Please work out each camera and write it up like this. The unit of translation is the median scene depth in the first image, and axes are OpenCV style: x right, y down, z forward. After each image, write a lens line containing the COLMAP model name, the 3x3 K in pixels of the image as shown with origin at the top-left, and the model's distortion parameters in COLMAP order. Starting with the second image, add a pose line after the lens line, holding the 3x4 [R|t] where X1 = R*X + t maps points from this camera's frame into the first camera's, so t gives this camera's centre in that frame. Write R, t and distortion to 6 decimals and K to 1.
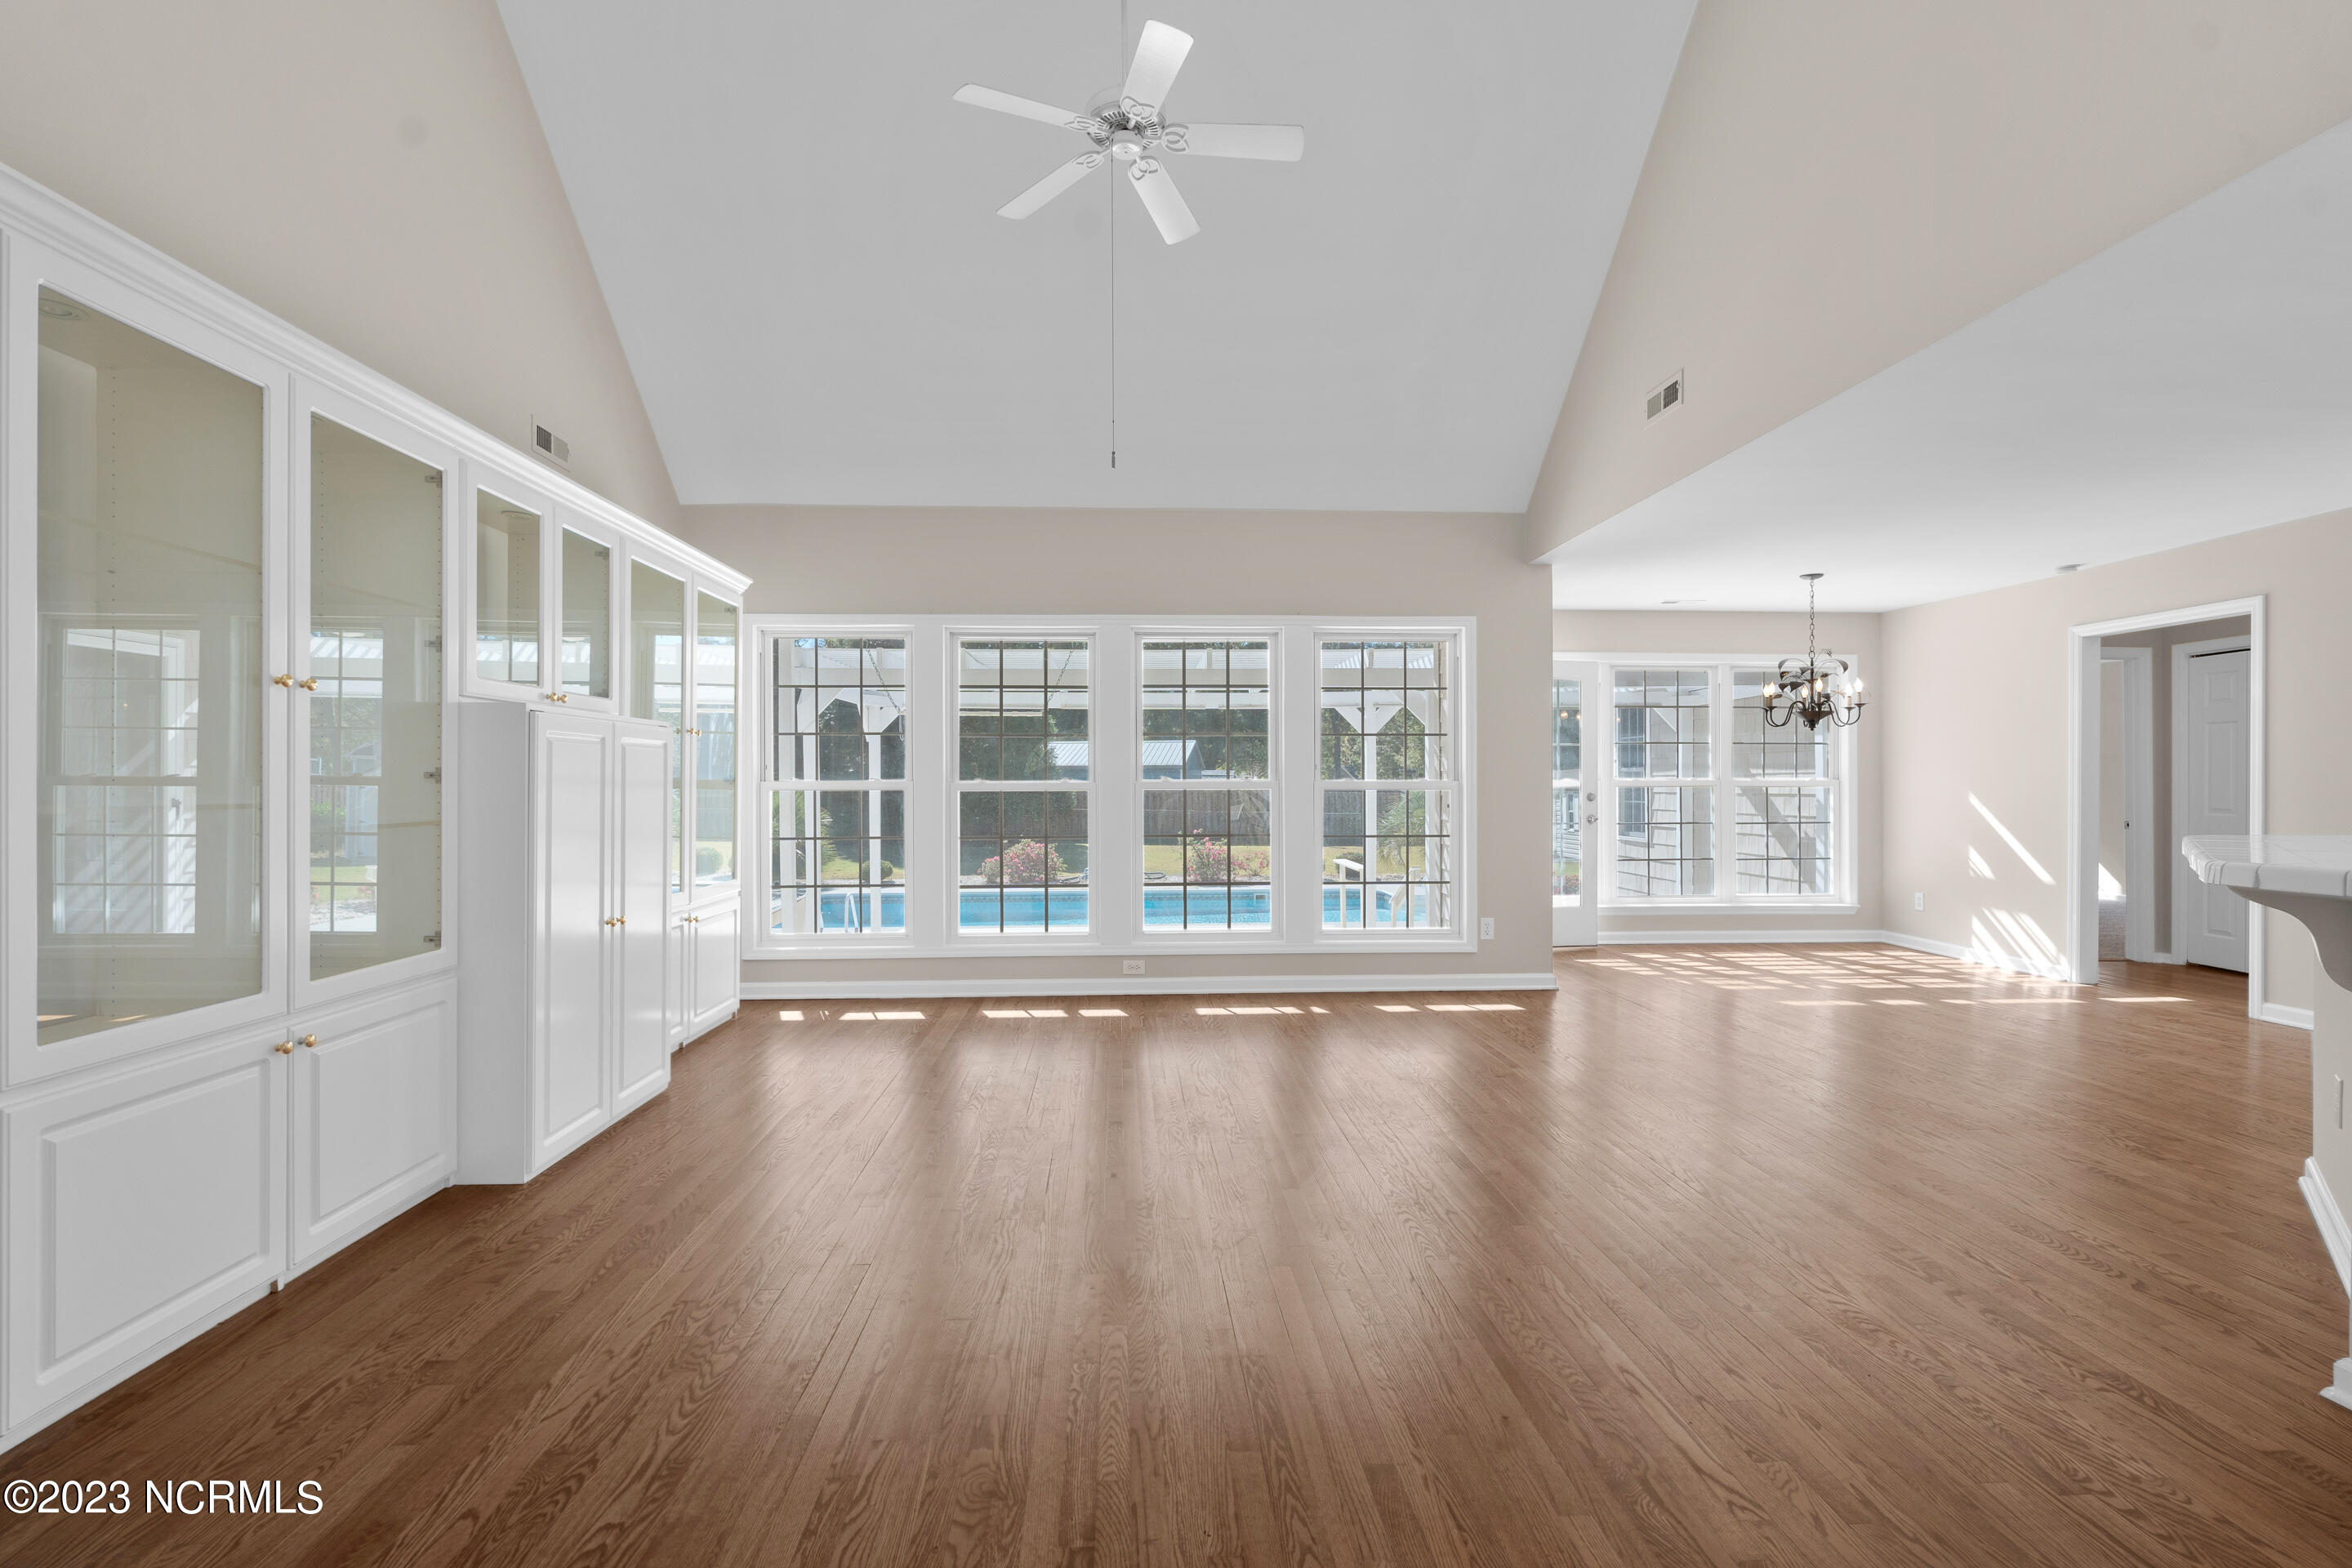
lens RADIAL K [[1024.3, 0, 1167.3], [0, 1024.3, 783.1], [0, 0, 1]] dist [-0.003598, -0.000852]
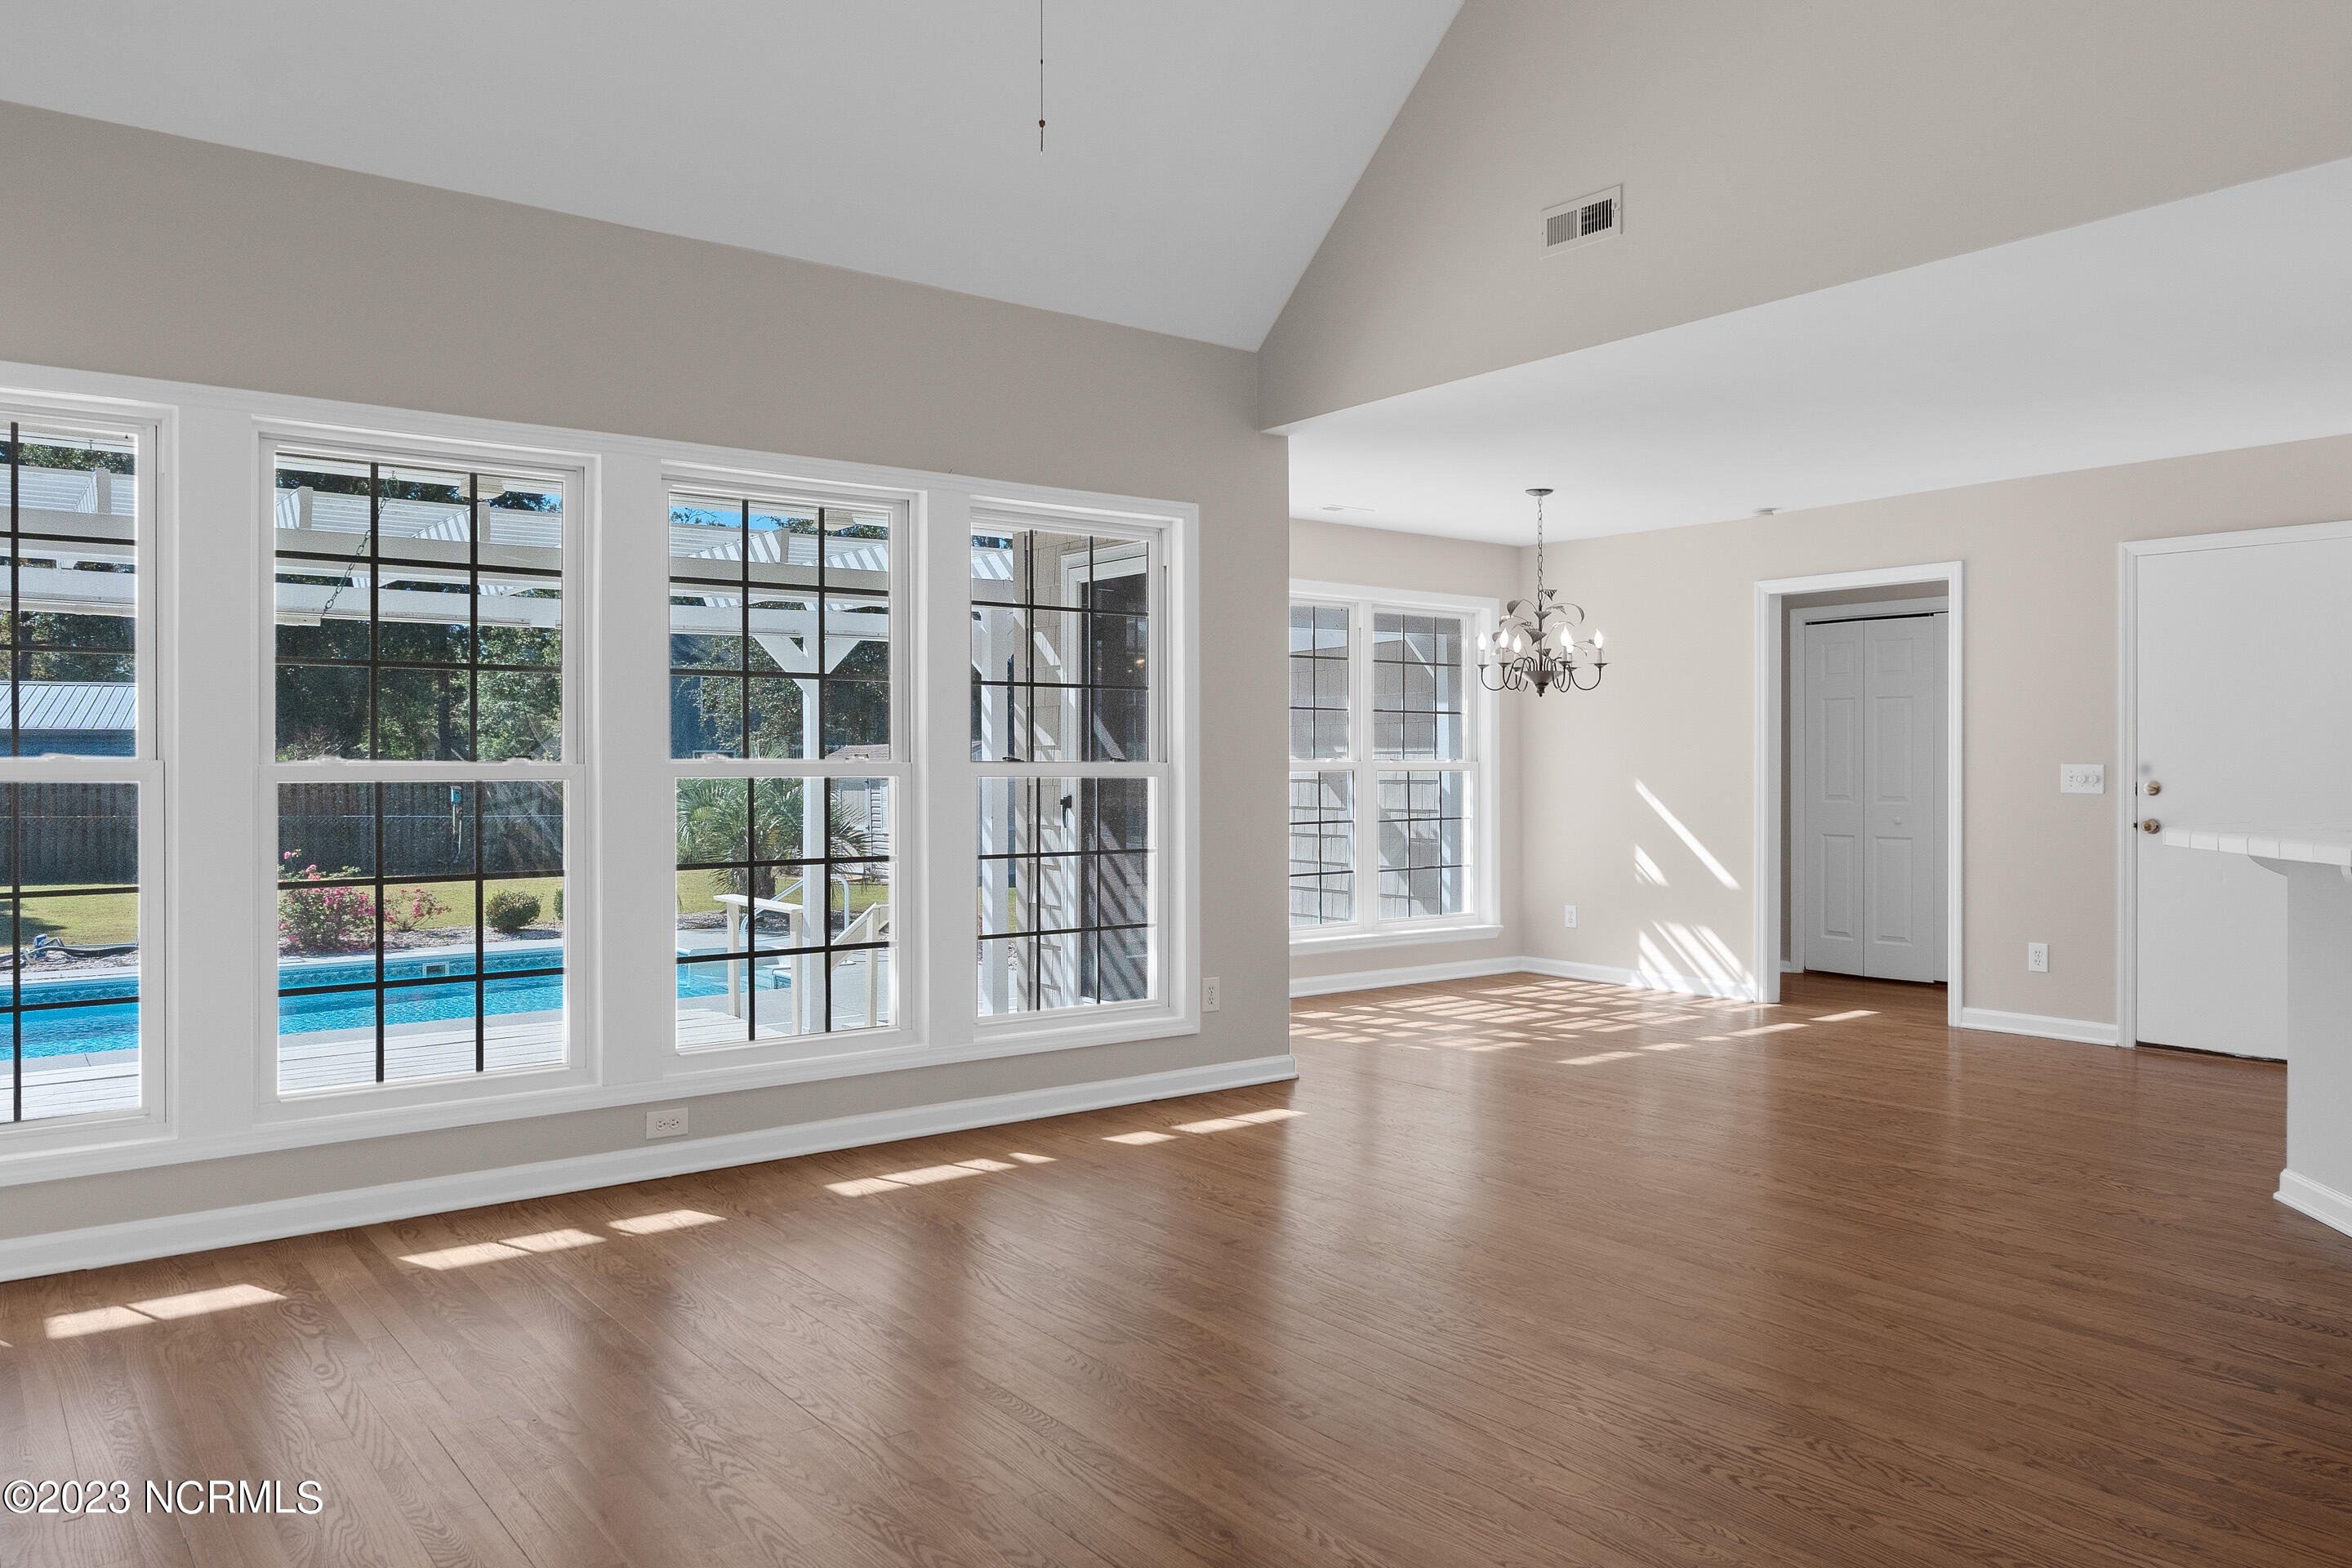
lens RADIAL K [[1617.3, 0, 1174.1], [0, 1617.3, 763.1], [0, 0, 1]] dist [-0.001061, 0.001954]
pose [[0.822657, 0.001600, 0.568536, -0.267158], [-0.001549, 0.999999, -0.000573, -0.001401], [-0.568536, -0.000409, 0.822658, 0.173649]]
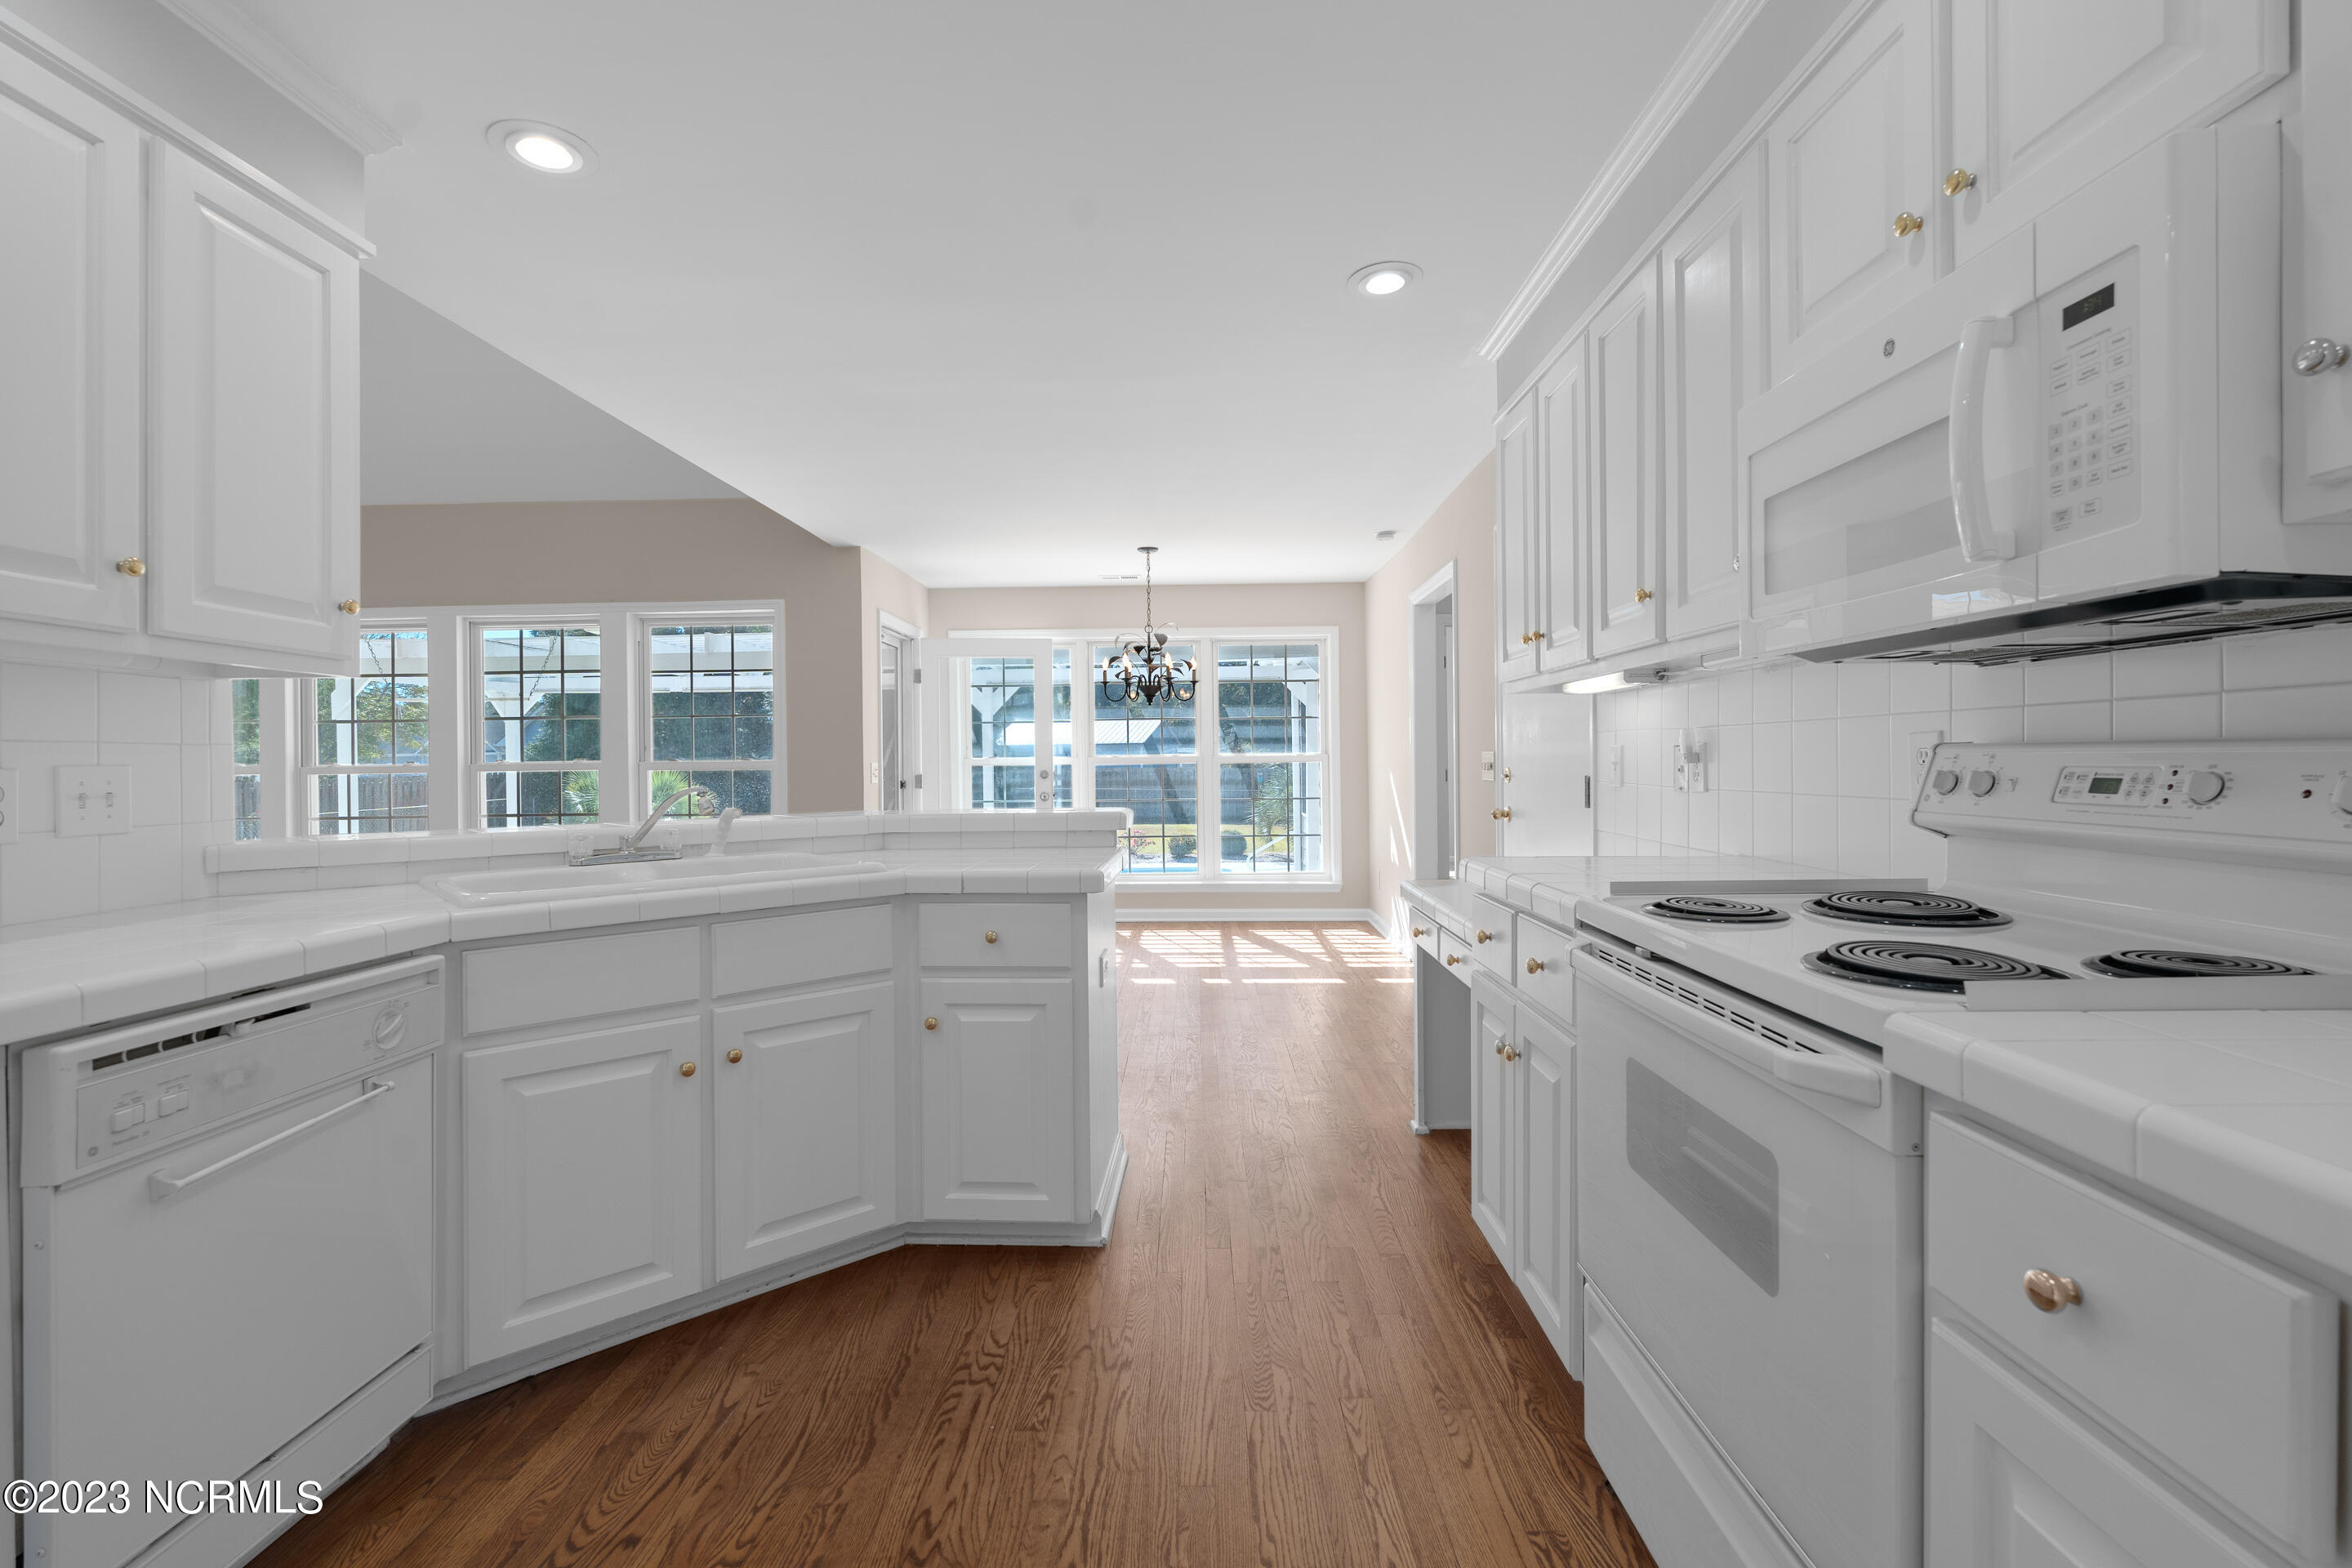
lens RADIAL K [[1024.3, 0, 1167.3], [0, 1024.3, 783.1], [0, 0, 1]] dist [-0.003598, -0.000852]
pose [[0.996714, -0.008398, -0.080561, 0.727409], [0.010326, 0.999669, 0.023547, 0.001180], [0.080337, -0.024302, 0.996471, 0.005079]]
